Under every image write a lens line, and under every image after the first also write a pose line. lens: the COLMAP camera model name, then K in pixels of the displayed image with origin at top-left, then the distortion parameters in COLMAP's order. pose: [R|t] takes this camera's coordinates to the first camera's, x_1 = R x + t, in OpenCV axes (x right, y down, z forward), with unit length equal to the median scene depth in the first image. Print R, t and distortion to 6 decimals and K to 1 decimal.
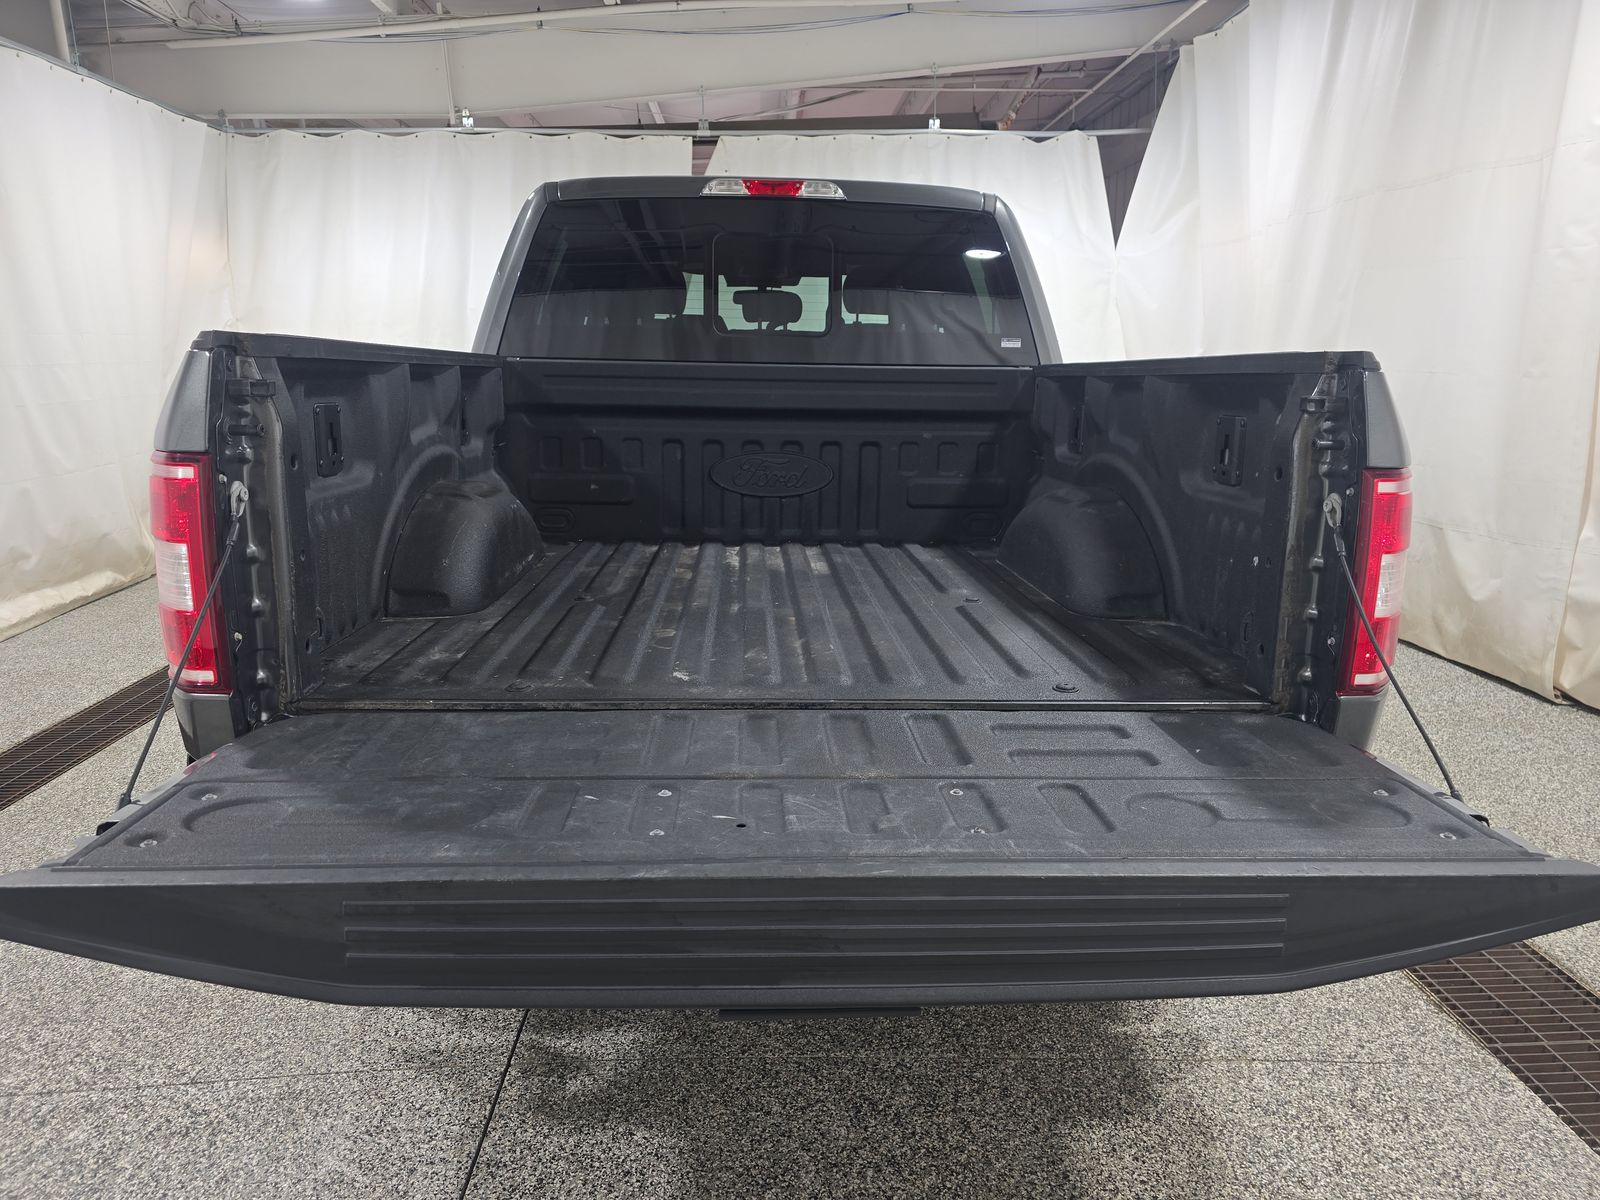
lens RADIAL K [[1081.1, 0, 805.7], [0, 1081.1, 591.8], [0, 0, 1]] dist [0.034079, -0.035845]
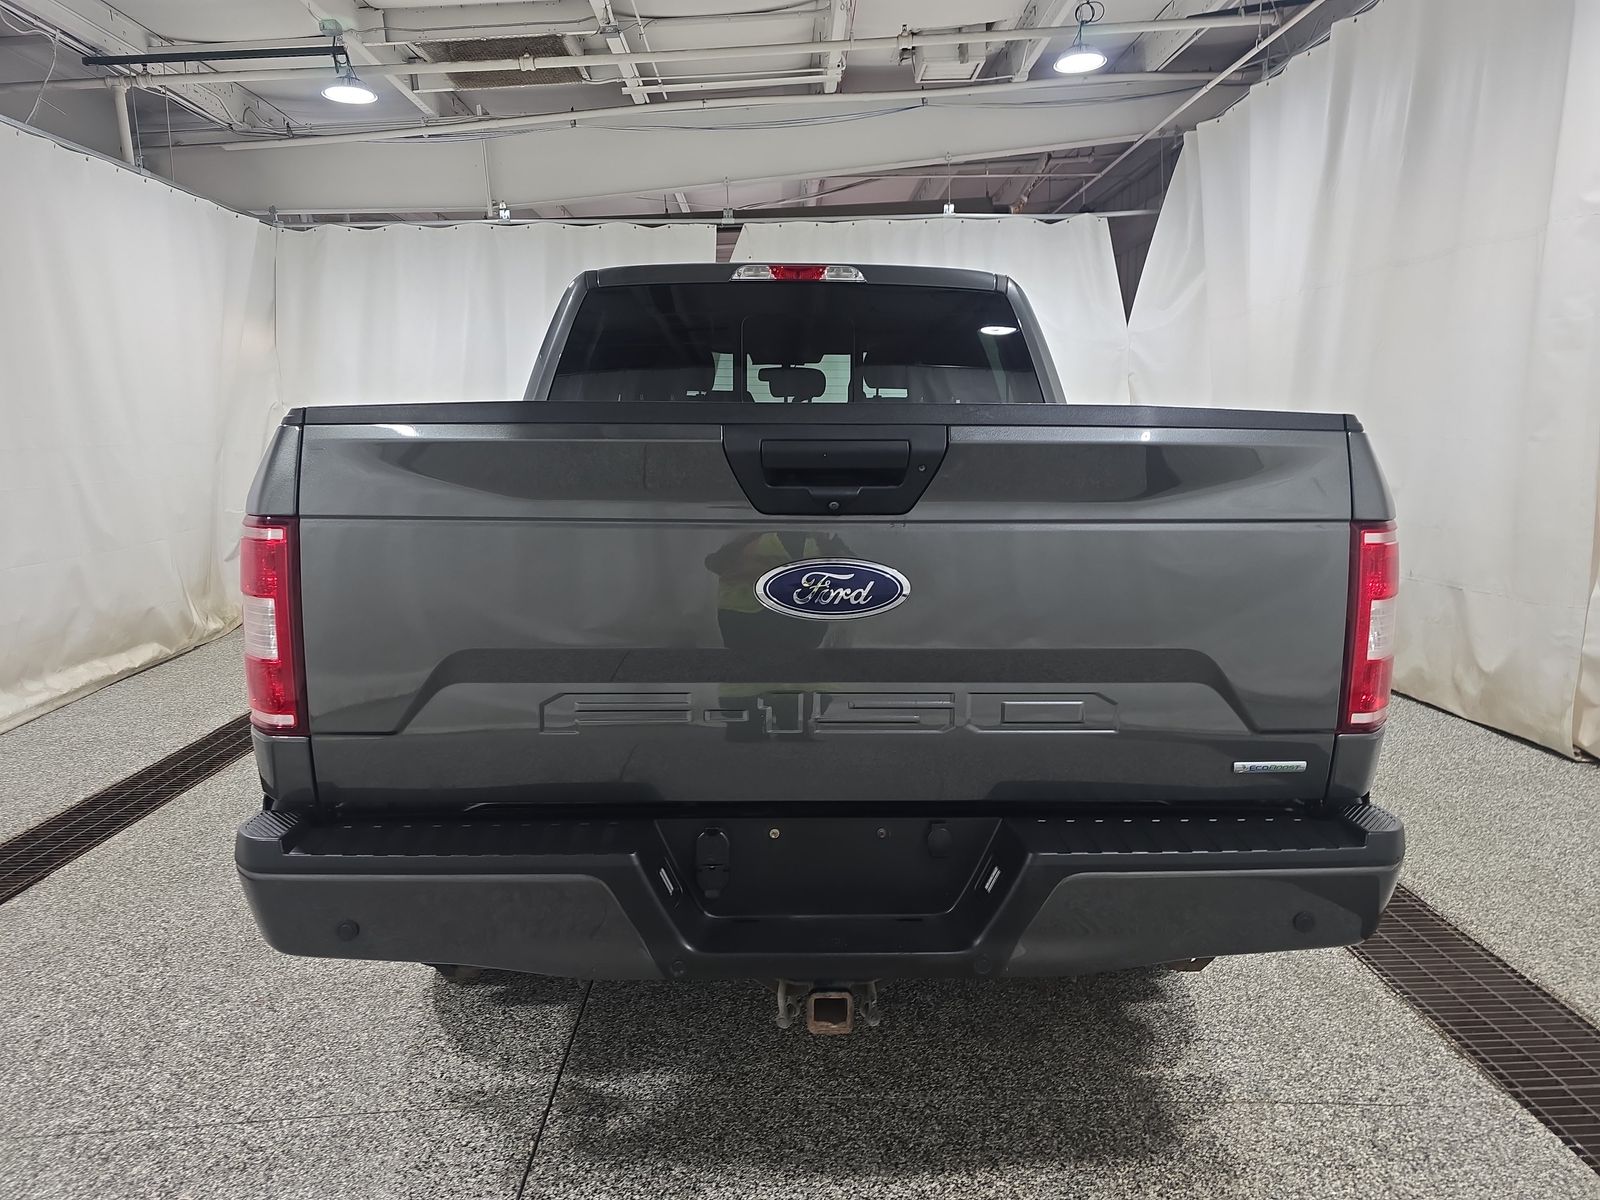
lens RADIAL K [[1081.1, 0, 802.1], [0, 1081.1, 593.2], [0, 0, 1]] dist [0.034079, -0.035845]
pose [[0.999707, -0.007827, -0.022911, -0.004894], [0.006291, 0.997776, -0.066358, 0.016690], [0.023379, 0.066194, 0.997533, -0.054086]]
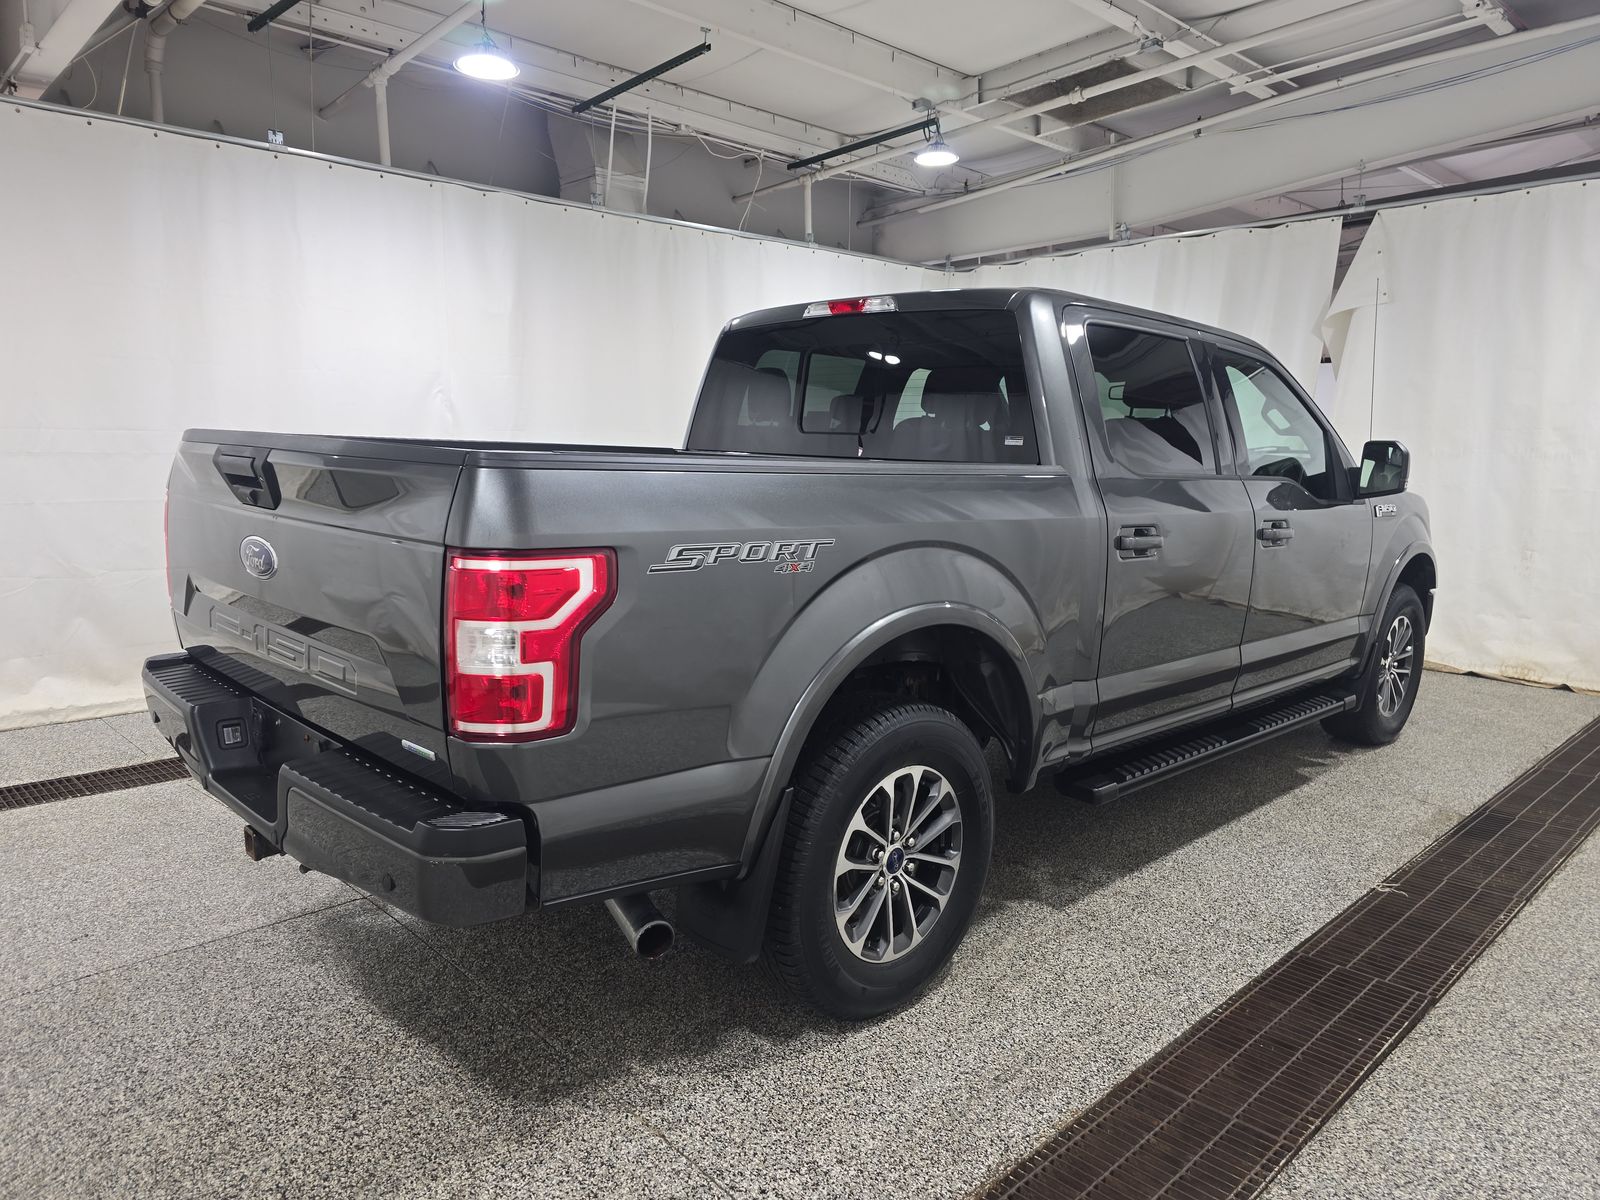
lens RADIAL K [[1081.1, 0, 797.8], [0, 1081.1, 593.9], [0, 0, 1]] dist [0.034079, -0.035845]
pose [[0.655860, 0.109572, -0.746888, 1.069634], [-0.169627, 0.985499, -0.004377, -0.077747], [0.735578, 0.129563, 0.664935, 0.313422]]
